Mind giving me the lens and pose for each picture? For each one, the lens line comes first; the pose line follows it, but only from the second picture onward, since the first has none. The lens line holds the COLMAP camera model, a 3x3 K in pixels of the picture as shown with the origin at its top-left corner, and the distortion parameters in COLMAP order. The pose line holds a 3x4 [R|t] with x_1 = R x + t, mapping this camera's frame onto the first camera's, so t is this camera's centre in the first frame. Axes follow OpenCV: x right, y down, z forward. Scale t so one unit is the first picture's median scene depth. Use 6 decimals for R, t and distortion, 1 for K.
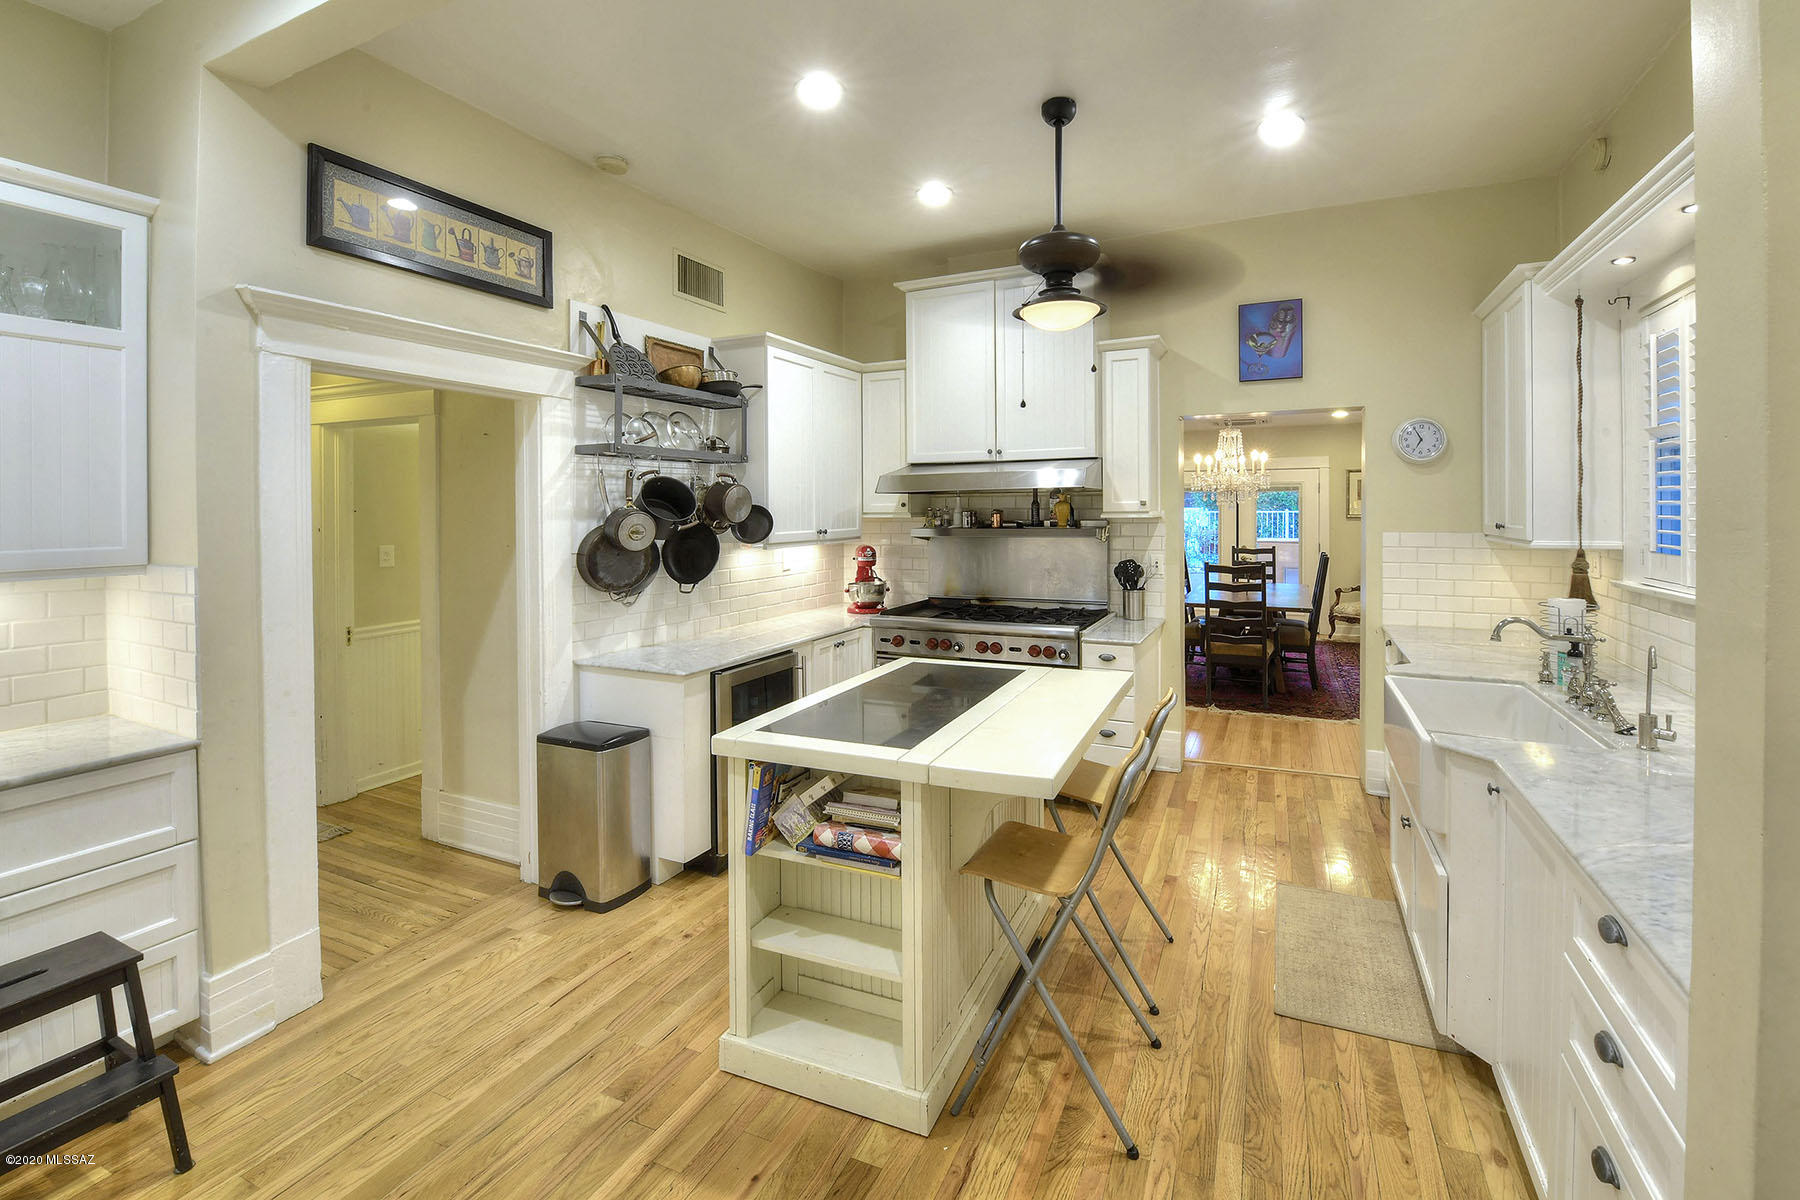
lens RADIAL K [[756.9, 0, 1002.3], [0, 756.9, 529.4], [0, 0, 1]] dist [-0.018224, -0.001734]
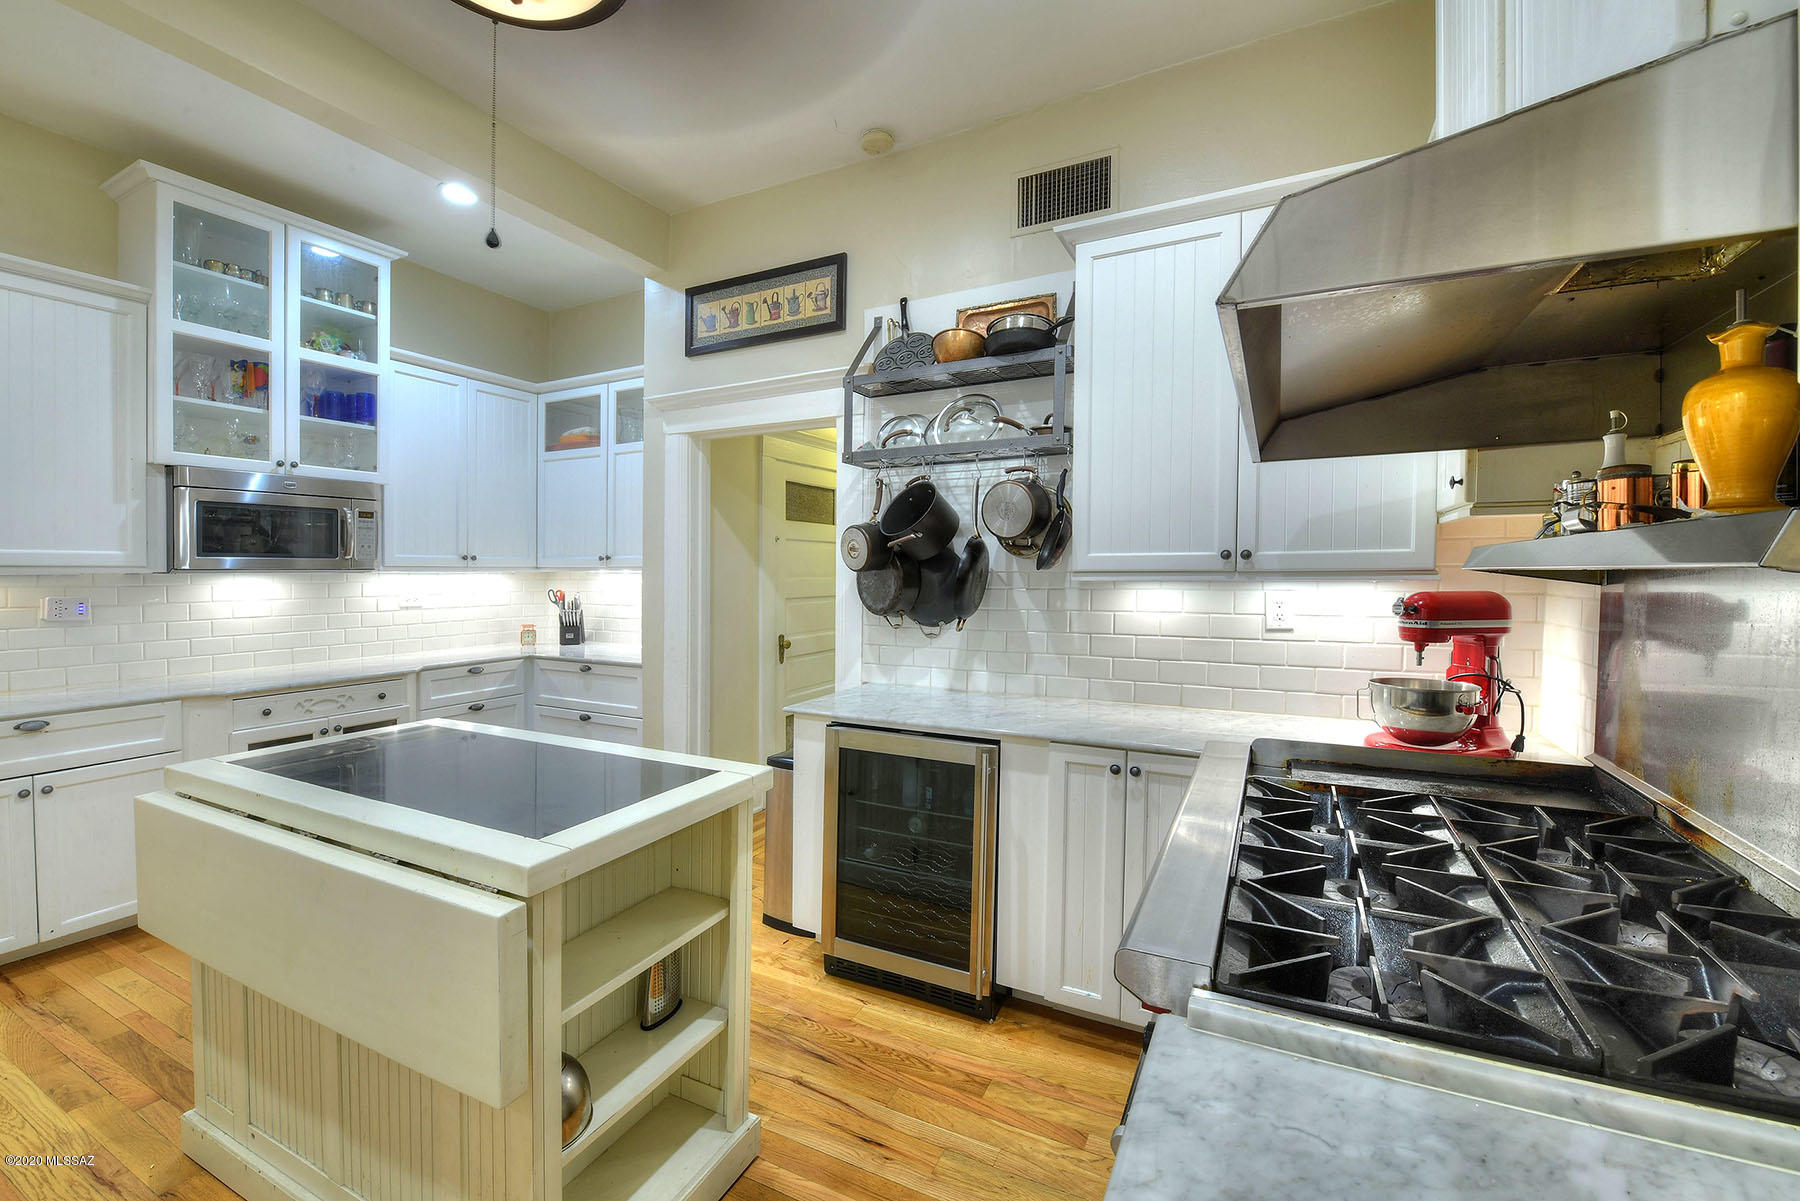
lens RADIAL K [[756.9, 0, 859.6], [0, 756.9, 576.7], [0, 0, 1]] dist [-0.018224, -0.001734]
pose [[-0.141671, 0.015155, -0.989798, 0.406097], [-0.023464, 0.999550, 0.018663, 0.021492], [0.989636, 0.025869, -0.141252, 1.160311]]
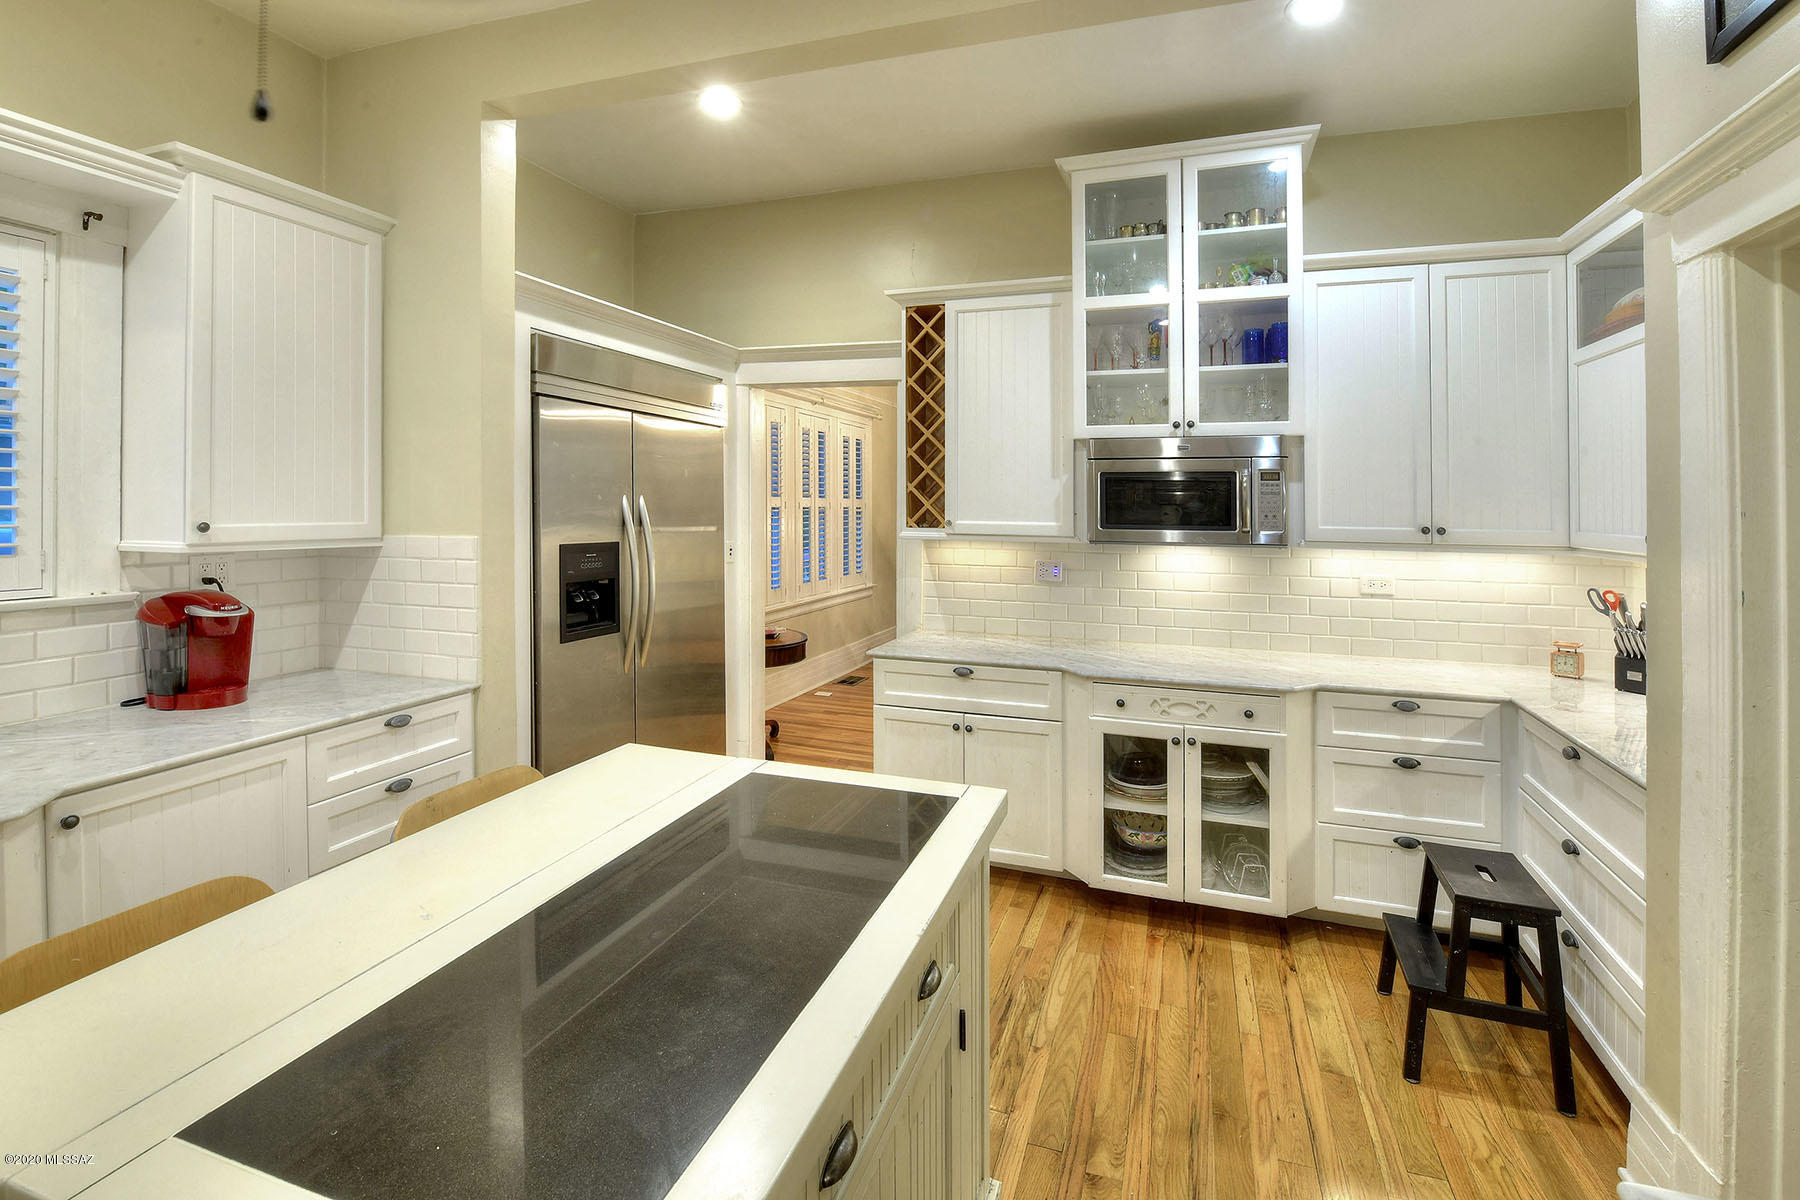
lens RADIAL K [[789.3, 0, 954.2], [0, 789.3, 491.6], [0, 0, 1]] dist [-0.002790, -0.000288]
pose [[-0.998283, -0.000520, -0.058572, -0.152946], [-0.001183, 0.999936, 0.011283, -0.023504], [0.058563, 0.011333, -0.998219, 1.180945]]
